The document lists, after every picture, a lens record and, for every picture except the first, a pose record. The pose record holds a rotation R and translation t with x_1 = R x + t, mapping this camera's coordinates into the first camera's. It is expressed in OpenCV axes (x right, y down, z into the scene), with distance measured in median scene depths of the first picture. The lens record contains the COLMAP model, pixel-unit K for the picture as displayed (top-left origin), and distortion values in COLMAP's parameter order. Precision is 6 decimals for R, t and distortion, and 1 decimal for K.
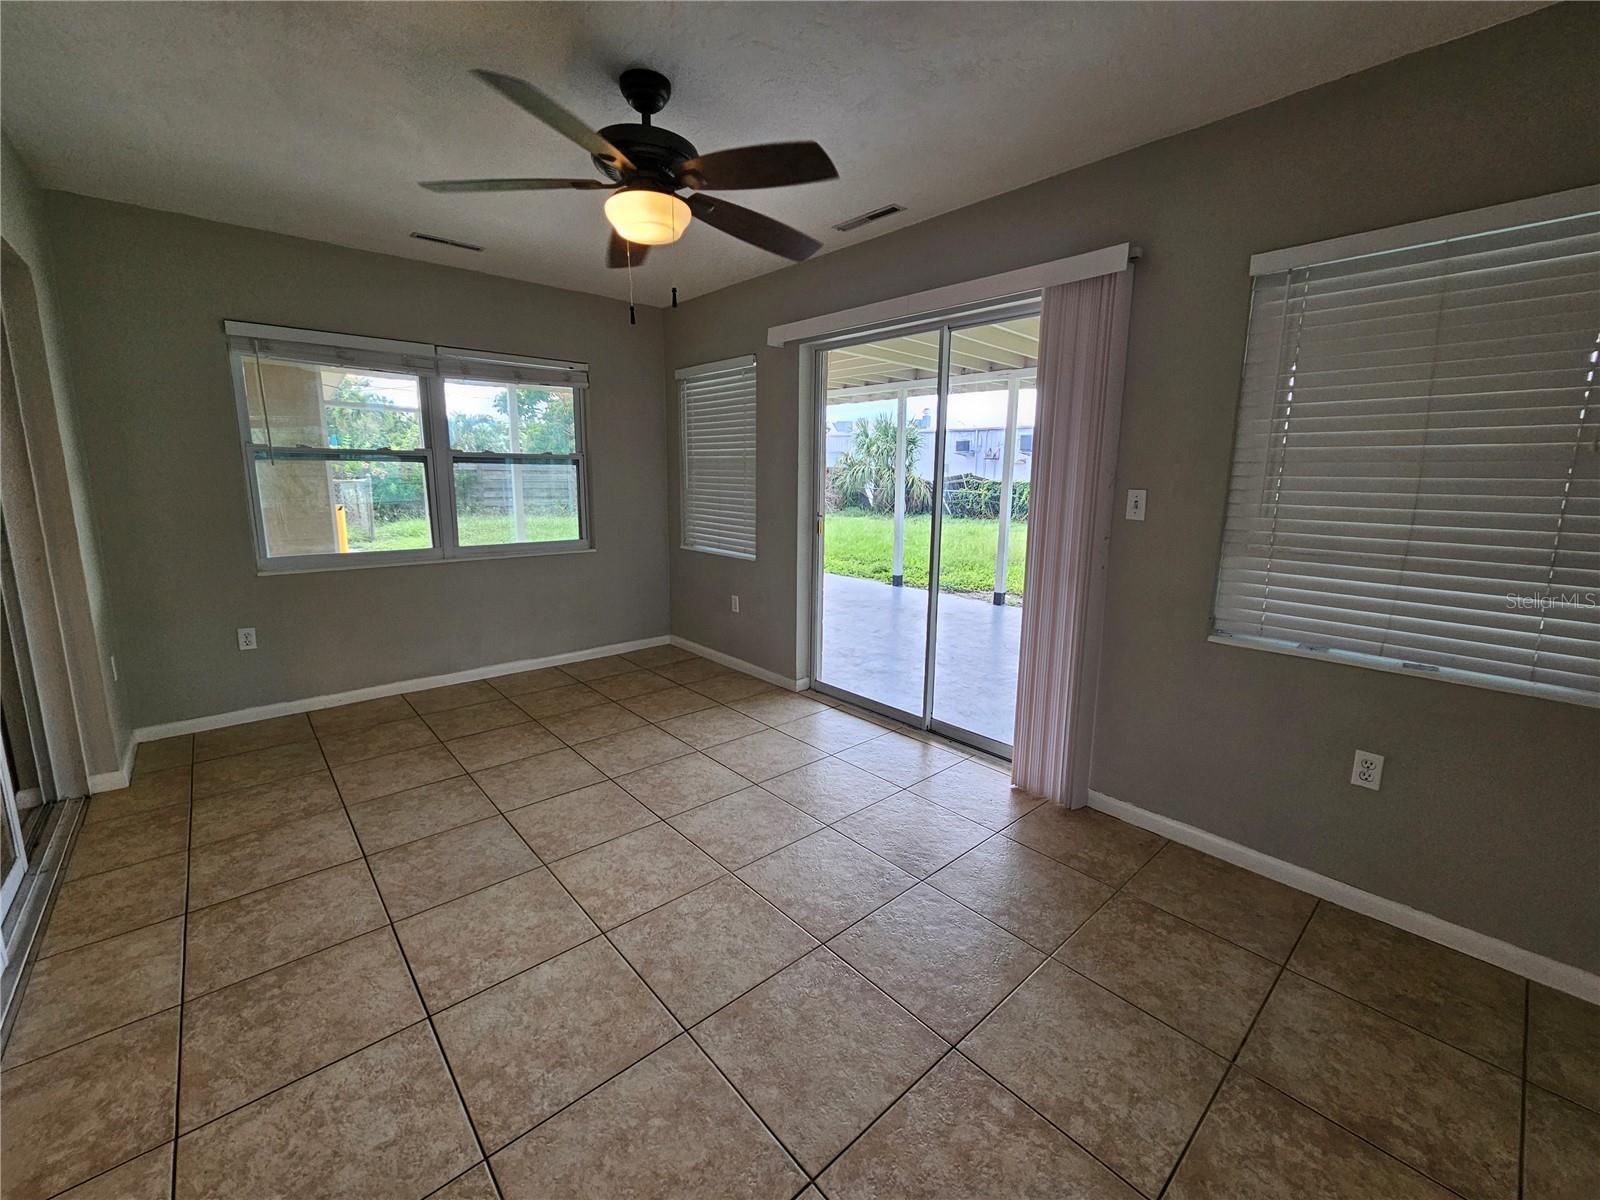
lens RADIAL K [[664.4, 0, 805.0], [0, 664.4, 589.3], [0, 0, 1]] dist [0.000054, 0.000477]
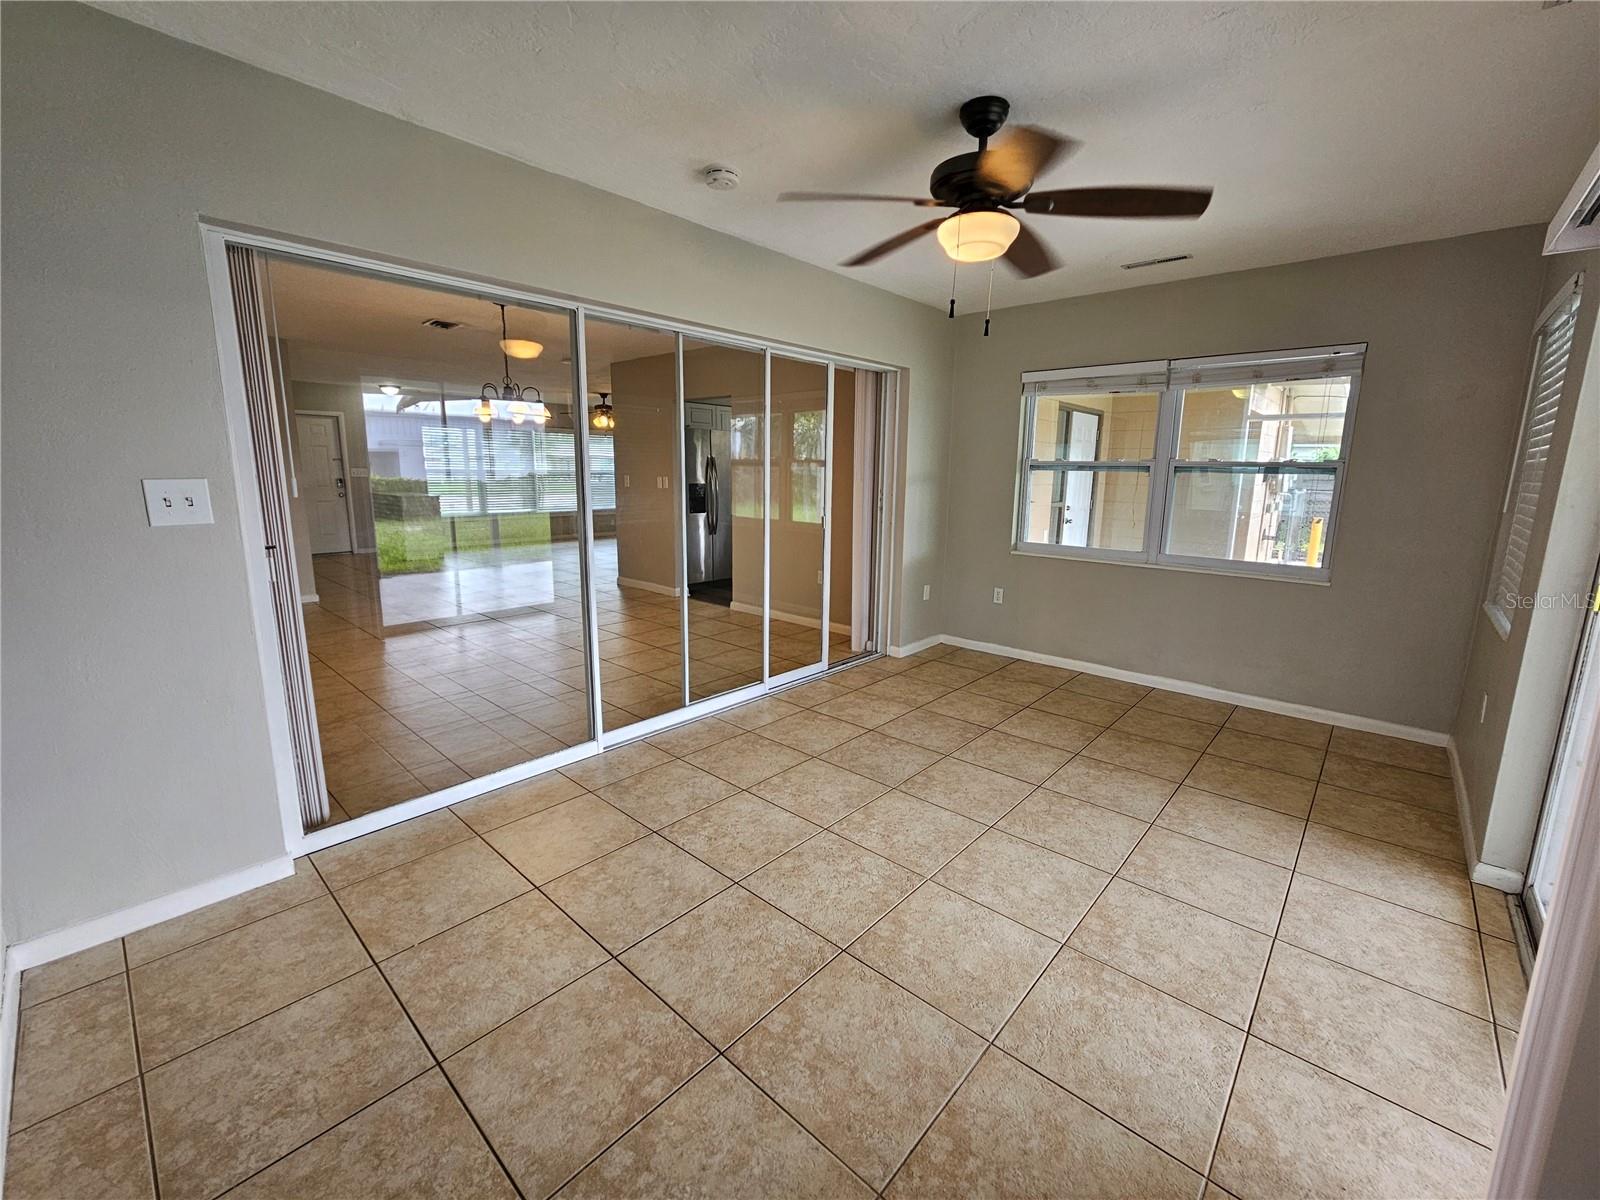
lens RADIAL K [[657.9, 0, 804.8], [0, 657.9, 586.8], [0, 0, 1]] dist [-0.004448, 0.002337]
pose [[0.102422, 0.163986, -0.981131, 0.607646], [-0.185744, 0.972124, 0.143091, -0.083209], [0.977246, 0.167584, 0.130026, 0.494122]]
